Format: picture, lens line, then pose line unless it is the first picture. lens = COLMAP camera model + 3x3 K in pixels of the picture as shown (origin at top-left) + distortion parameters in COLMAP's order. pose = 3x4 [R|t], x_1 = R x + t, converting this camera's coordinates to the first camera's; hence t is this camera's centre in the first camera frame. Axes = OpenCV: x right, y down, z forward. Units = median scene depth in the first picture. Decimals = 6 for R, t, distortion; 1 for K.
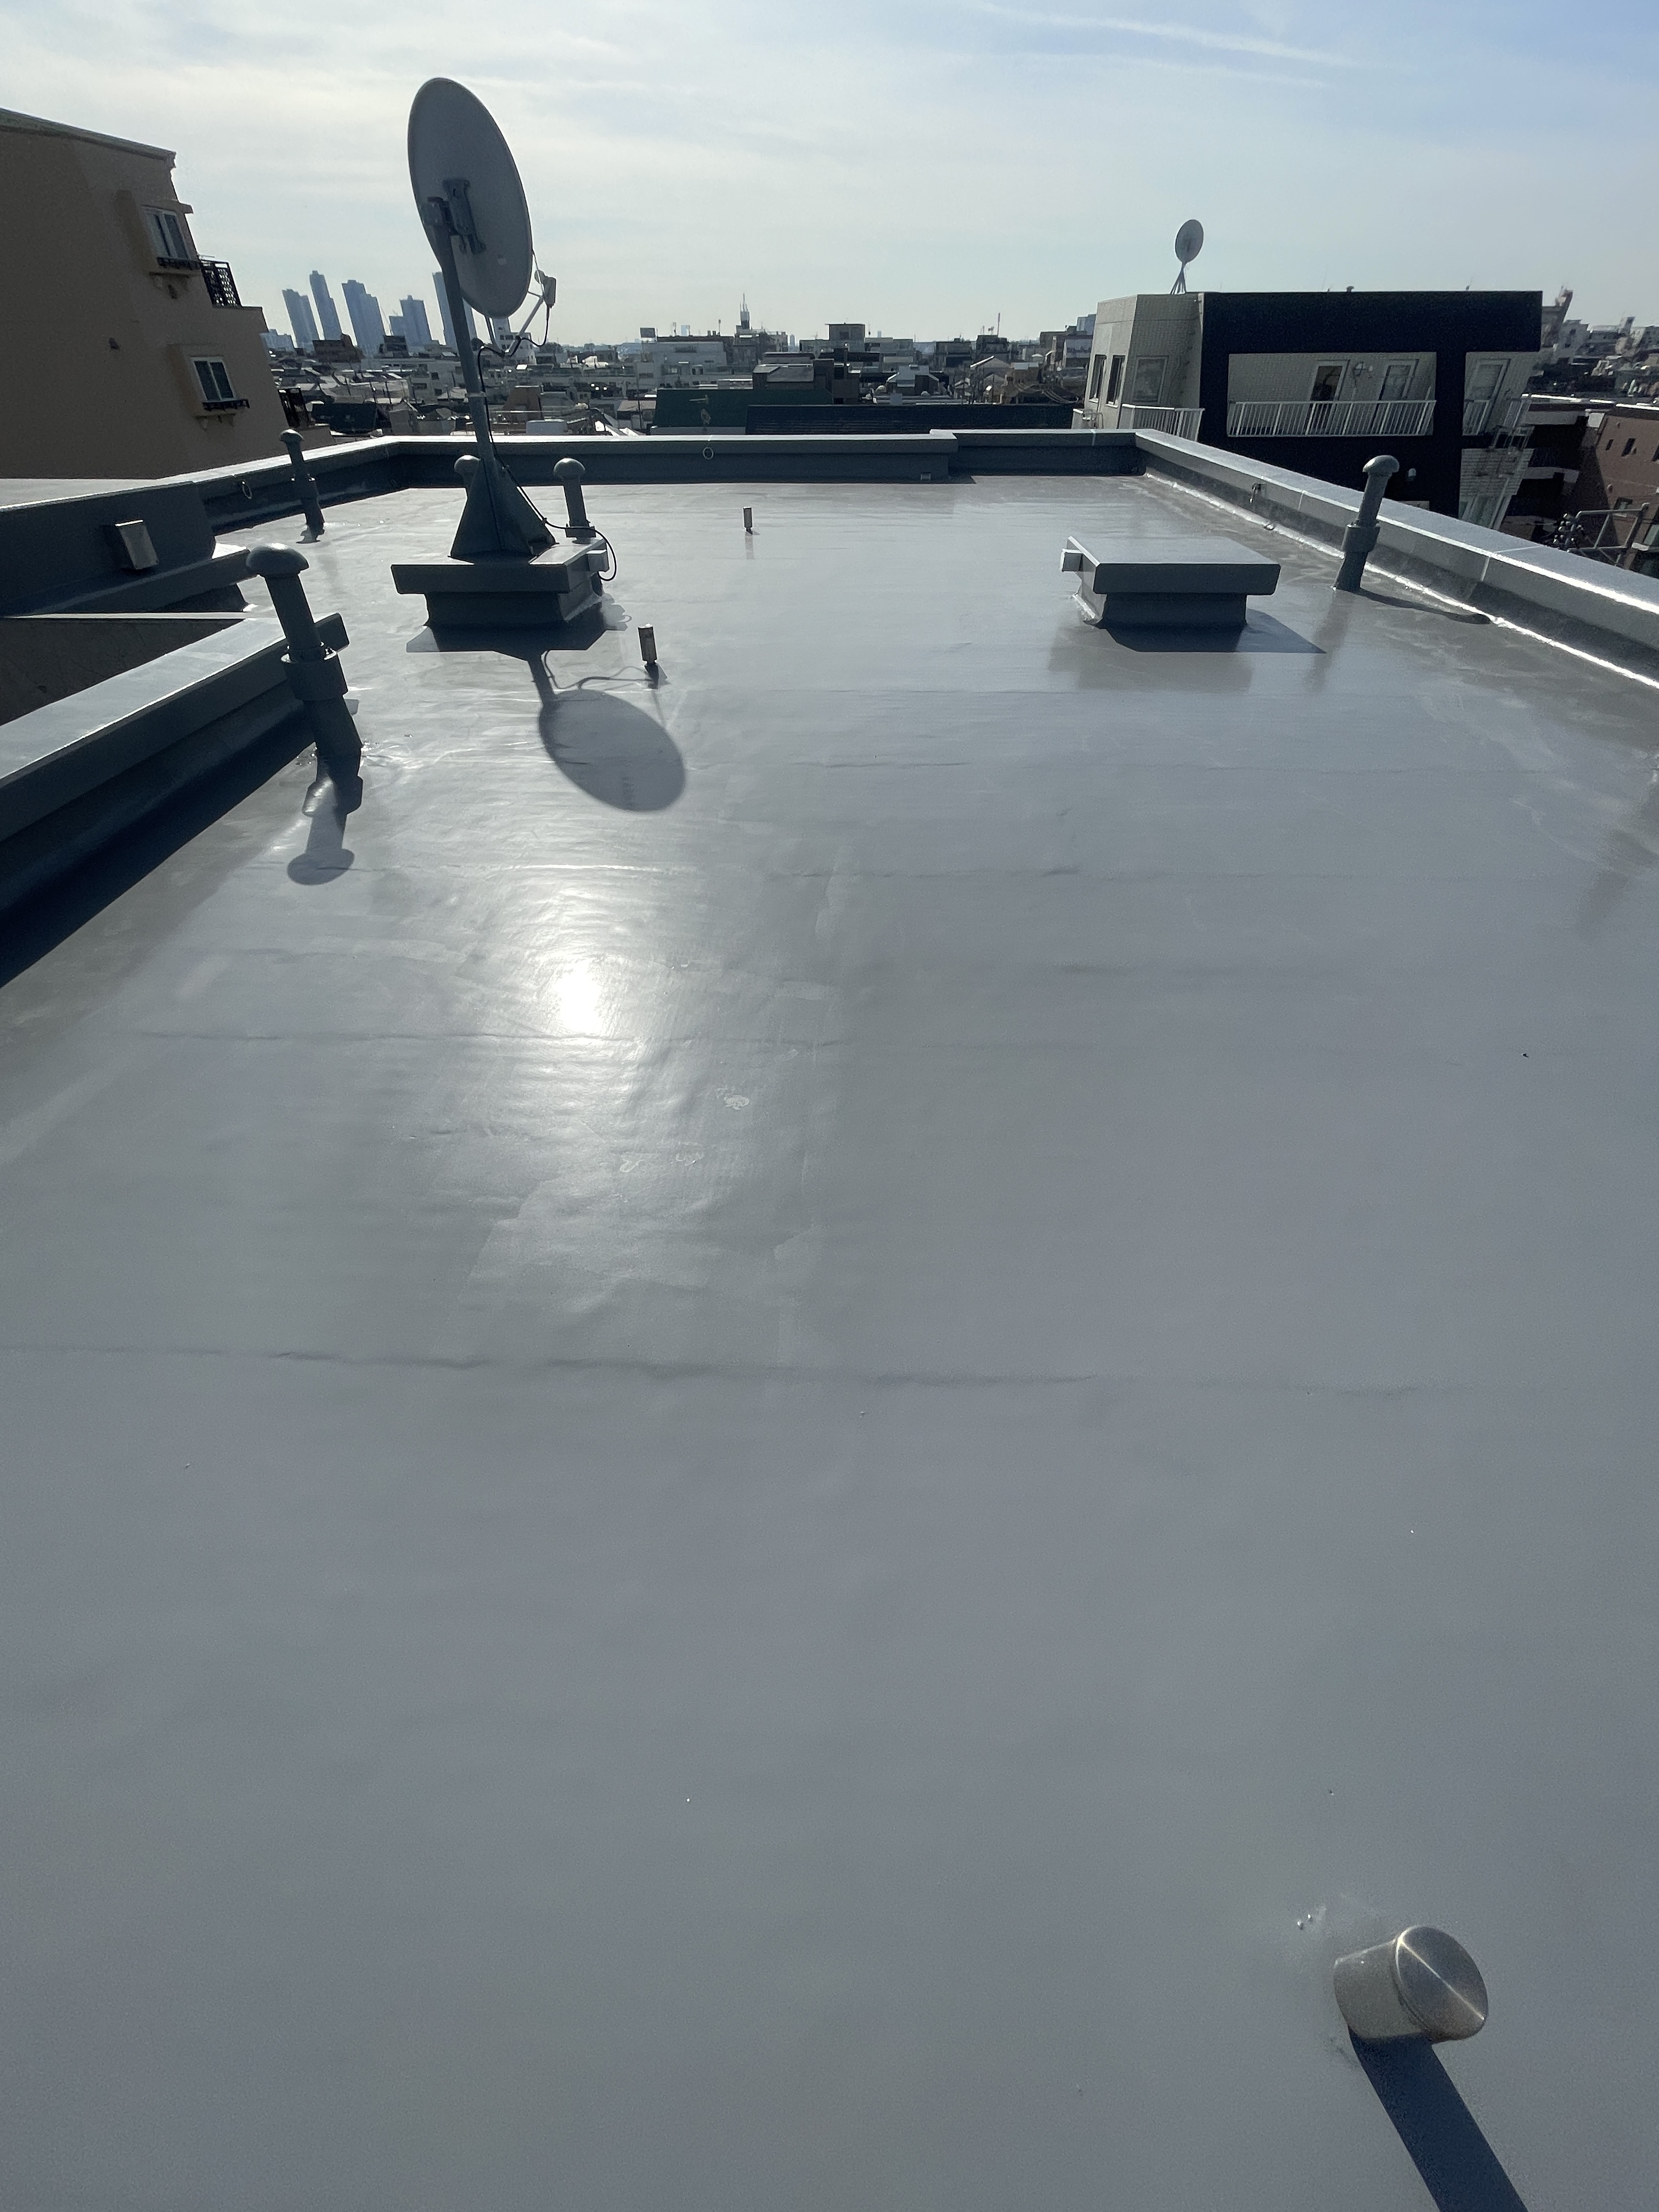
lens RADIAL K [[867.0, 0, 821.9], [0, 867.0, 1073.0], [0, 0, 1]] dist [0.021099, -0.007439]
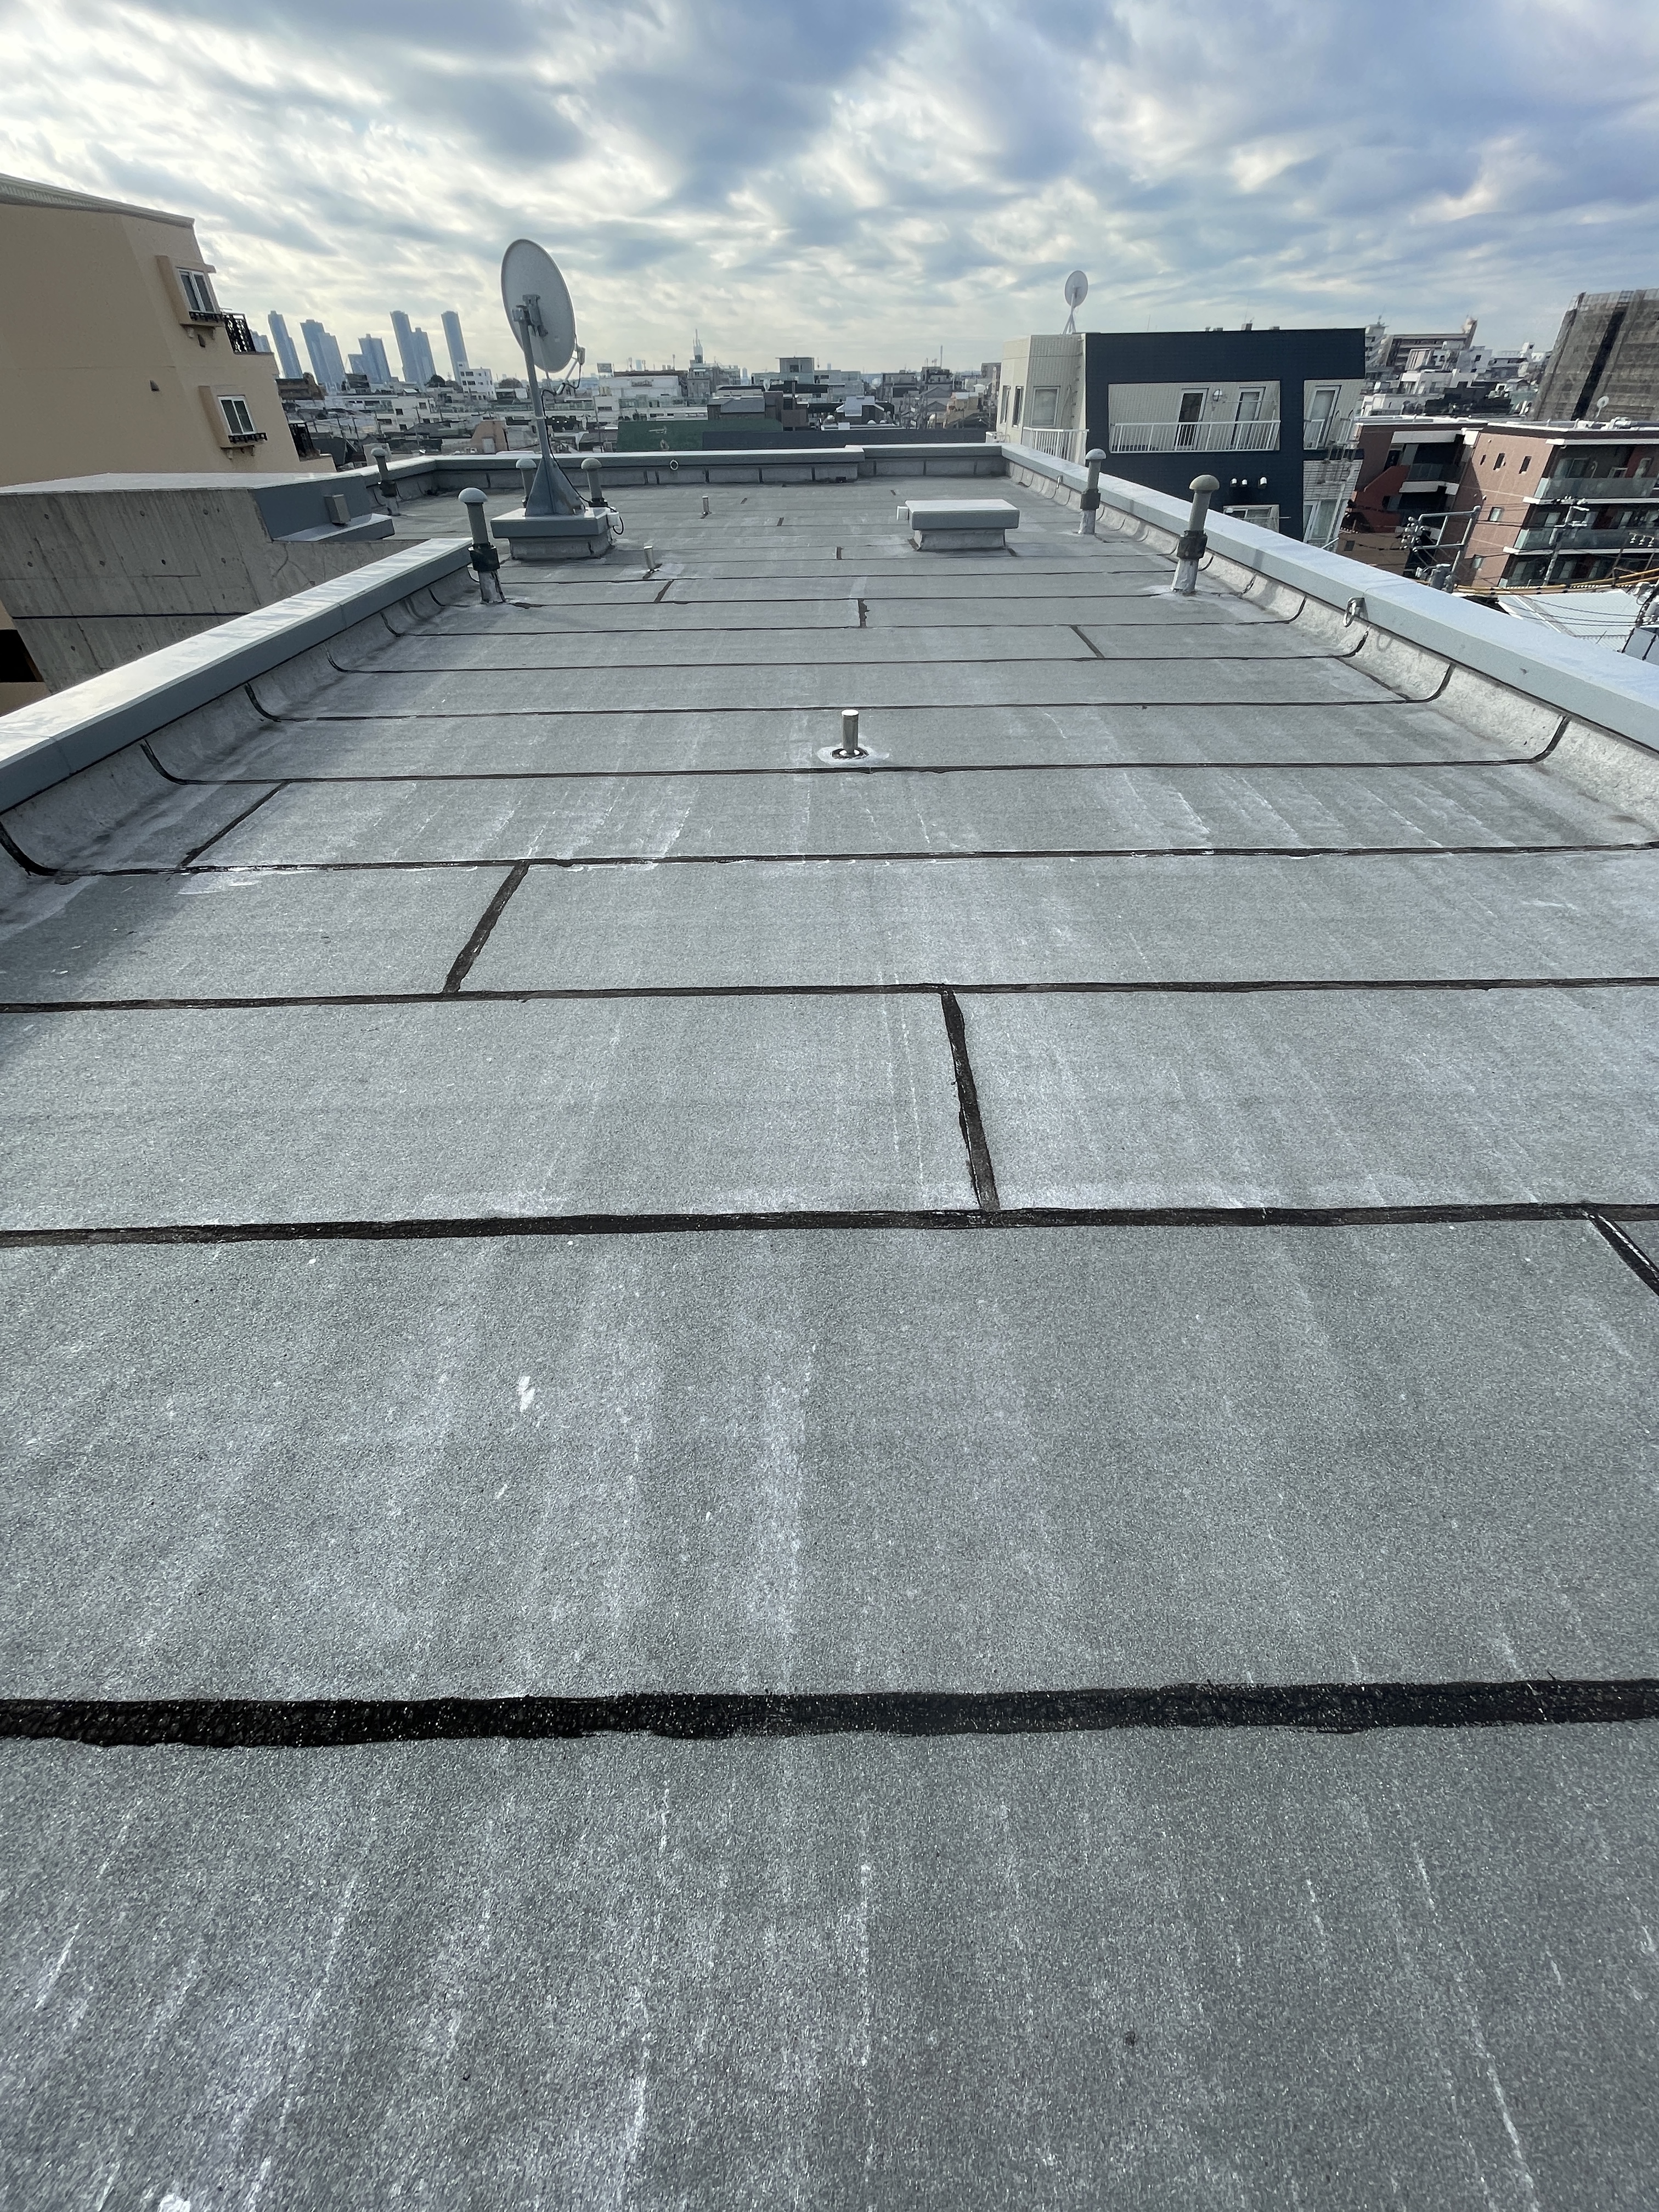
lens RADIAL K [[899.1, 0, 829.5], [0, 899.1, 1106.0], [0, 0, 1]] dist [0.008196, -0.000445]
pose [[0.998965, -0.034971, 0.029095, 0.006958], [0.035367, 0.999287, -0.013209, 0.064975], [-0.028612, 0.014224, 0.999489, -0.080712]]
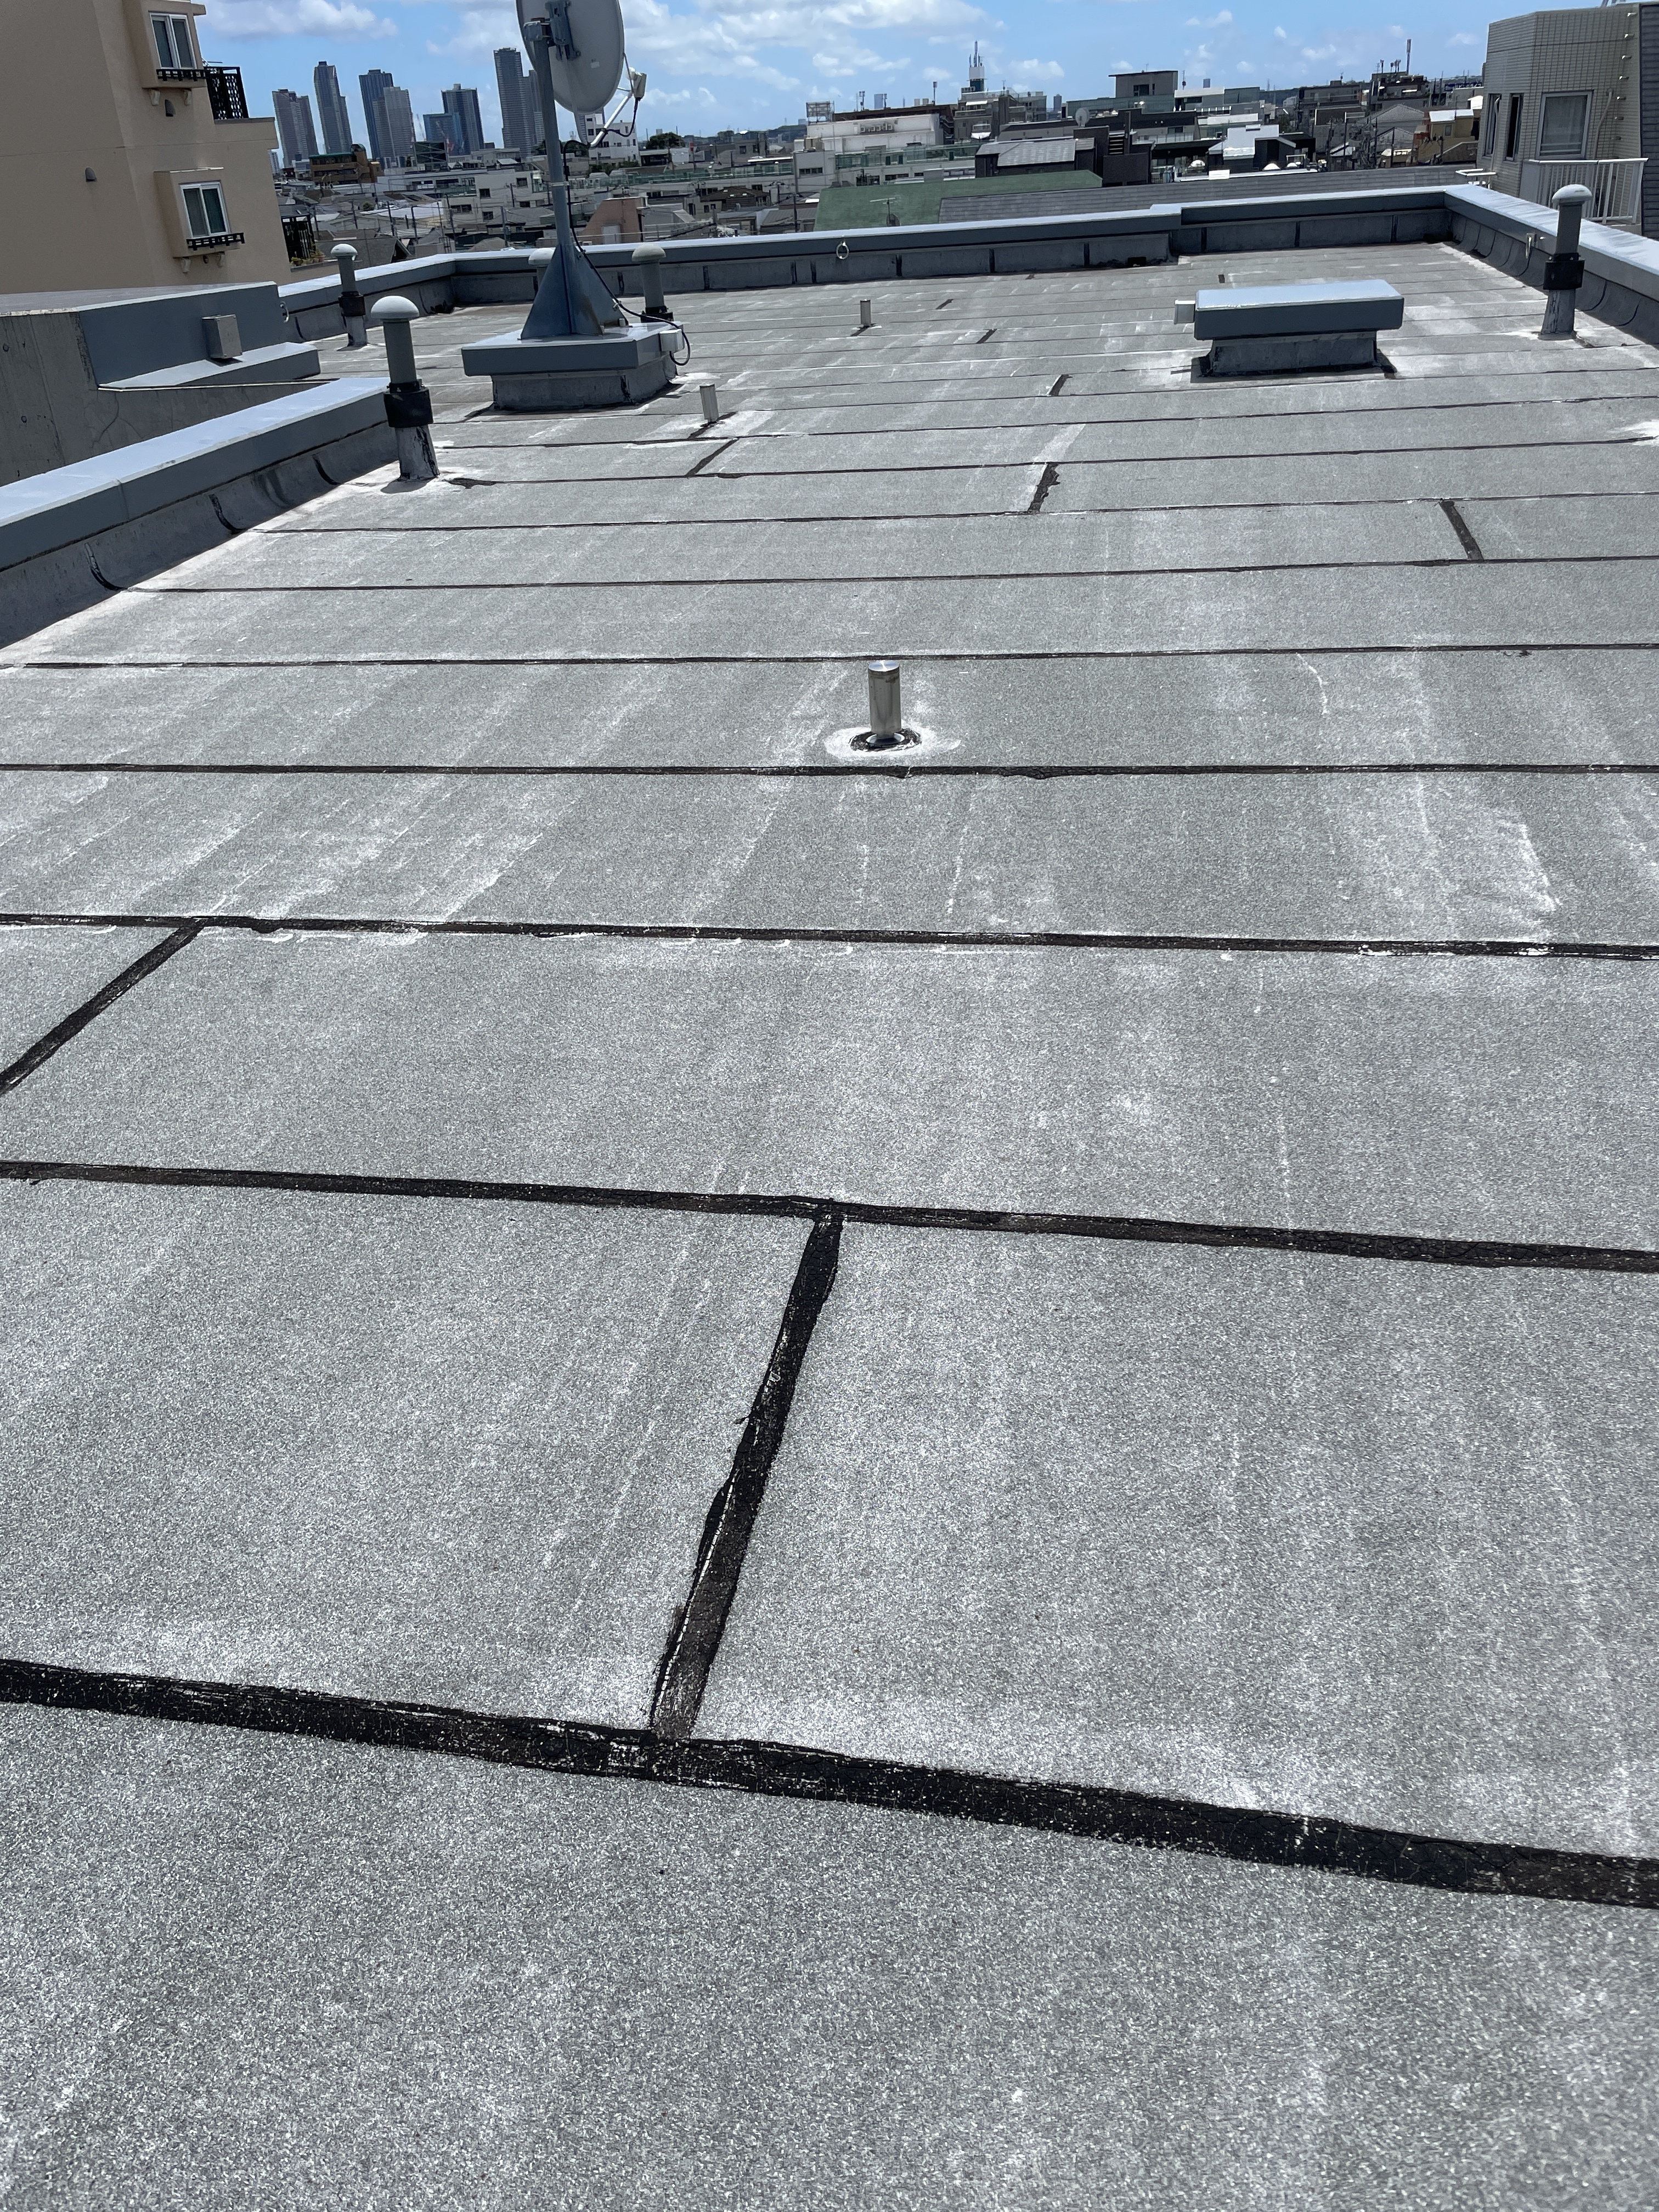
lens RADIAL K [[1679.1, 0, 829.5], [0, 1679.1, 1106.0], [0, 0, 1]] dist [0.120051, -0.144050]
pose [[0.986725, 0.024944, -0.160472, 0.027149], [-0.051840, 0.984817, -0.165674, 0.061985], [0.153903, 0.171793, 0.973037, -0.073707]]
